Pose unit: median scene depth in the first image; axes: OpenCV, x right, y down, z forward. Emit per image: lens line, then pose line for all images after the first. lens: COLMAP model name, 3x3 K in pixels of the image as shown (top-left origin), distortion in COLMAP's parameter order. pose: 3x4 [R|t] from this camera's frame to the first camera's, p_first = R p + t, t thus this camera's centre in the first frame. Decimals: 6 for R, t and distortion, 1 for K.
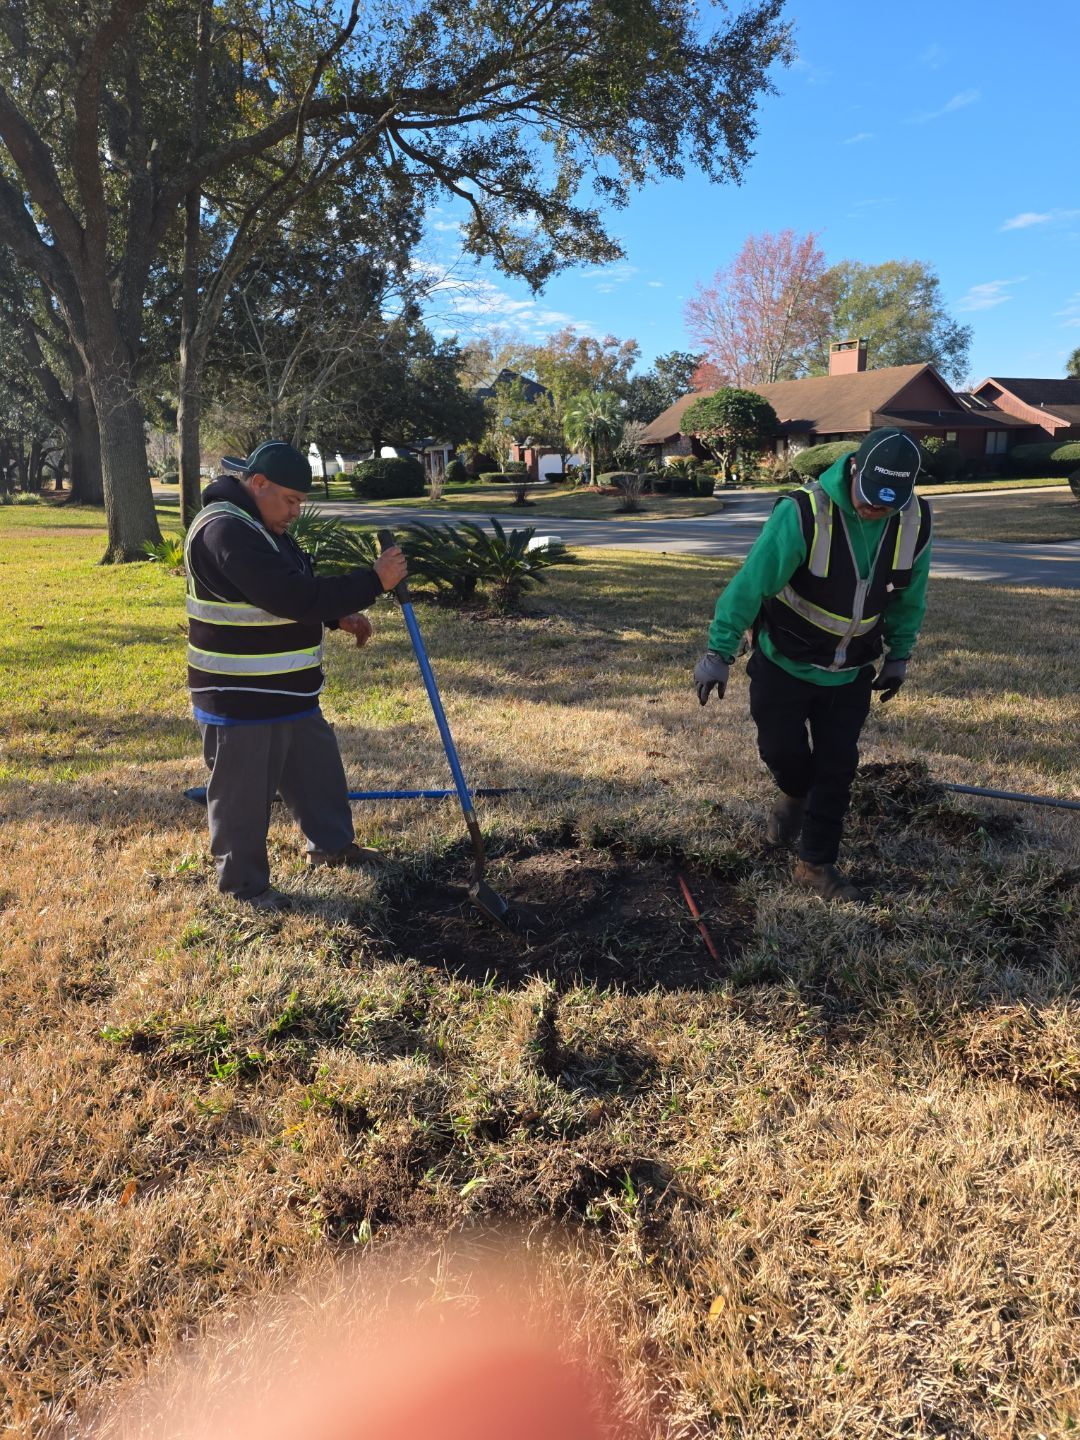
lens RADIAL K [[1057.9, 0, 537.8], [0, 1057.9, 759.6], [0, 0, 1]] dist [0.061611, -0.012311]
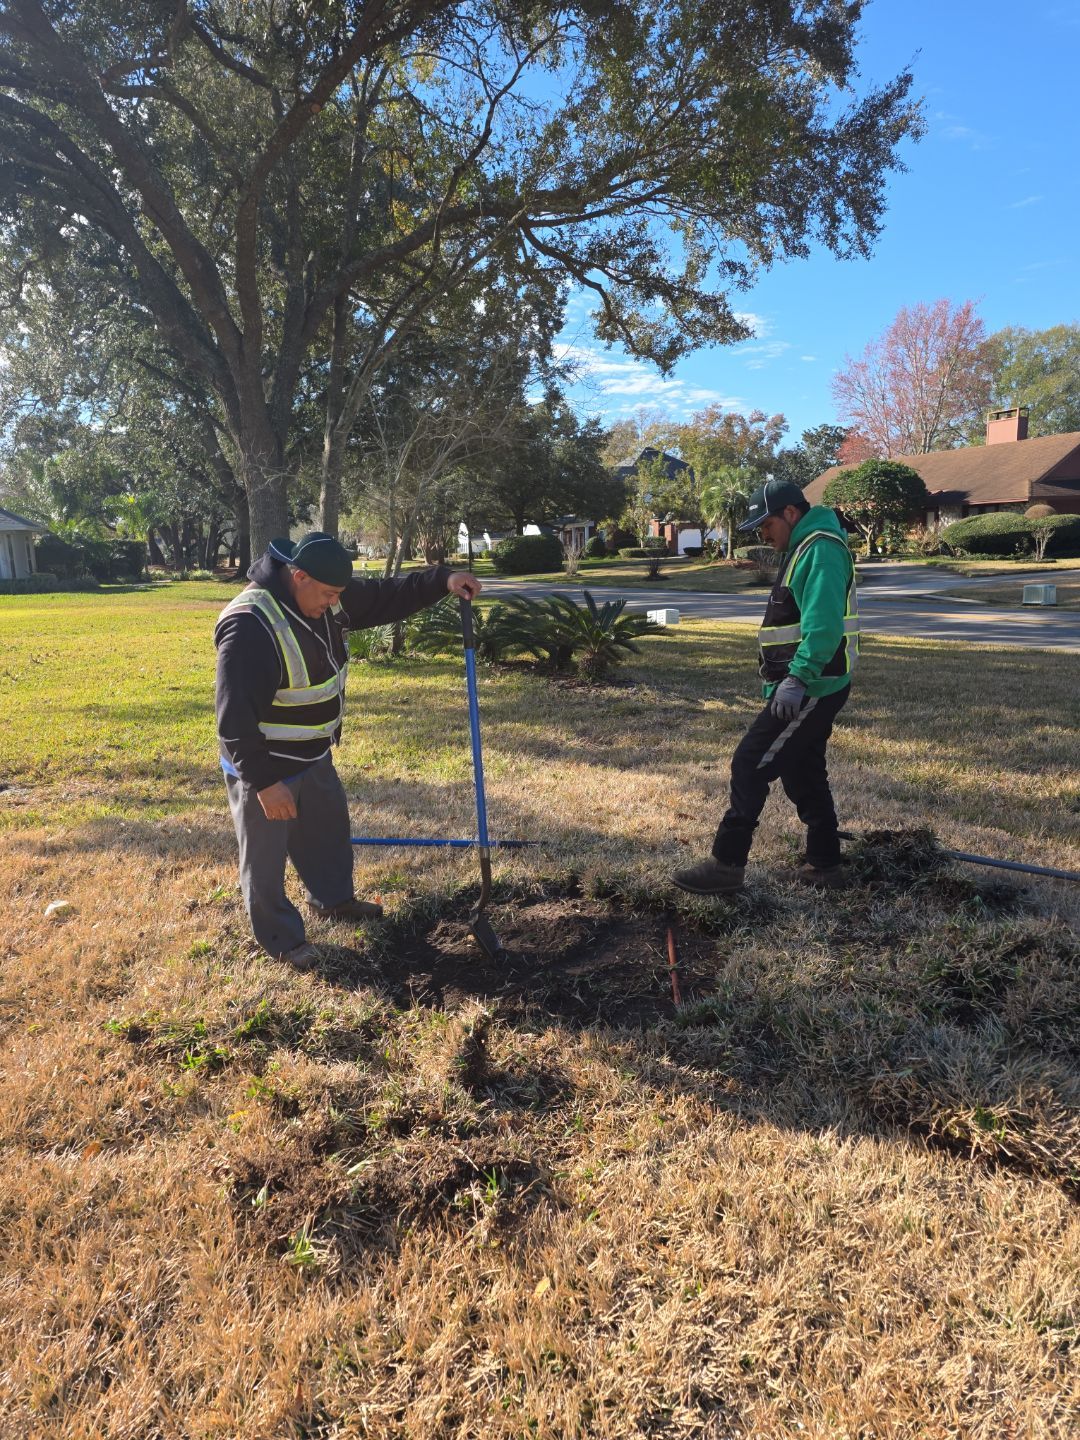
lens RADIAL K [[1076.1, 0, 539.8], [0, 1076.1, 790.5], [0, 0, 1]] dist [0.064817, -0.002070]
pose [[0.985259, 0.032282, -0.167993, 0.113870], [-0.039469, 0.998435, -0.039617, 0.013398], [0.166451, 0.045664, 0.984992, -0.046487]]
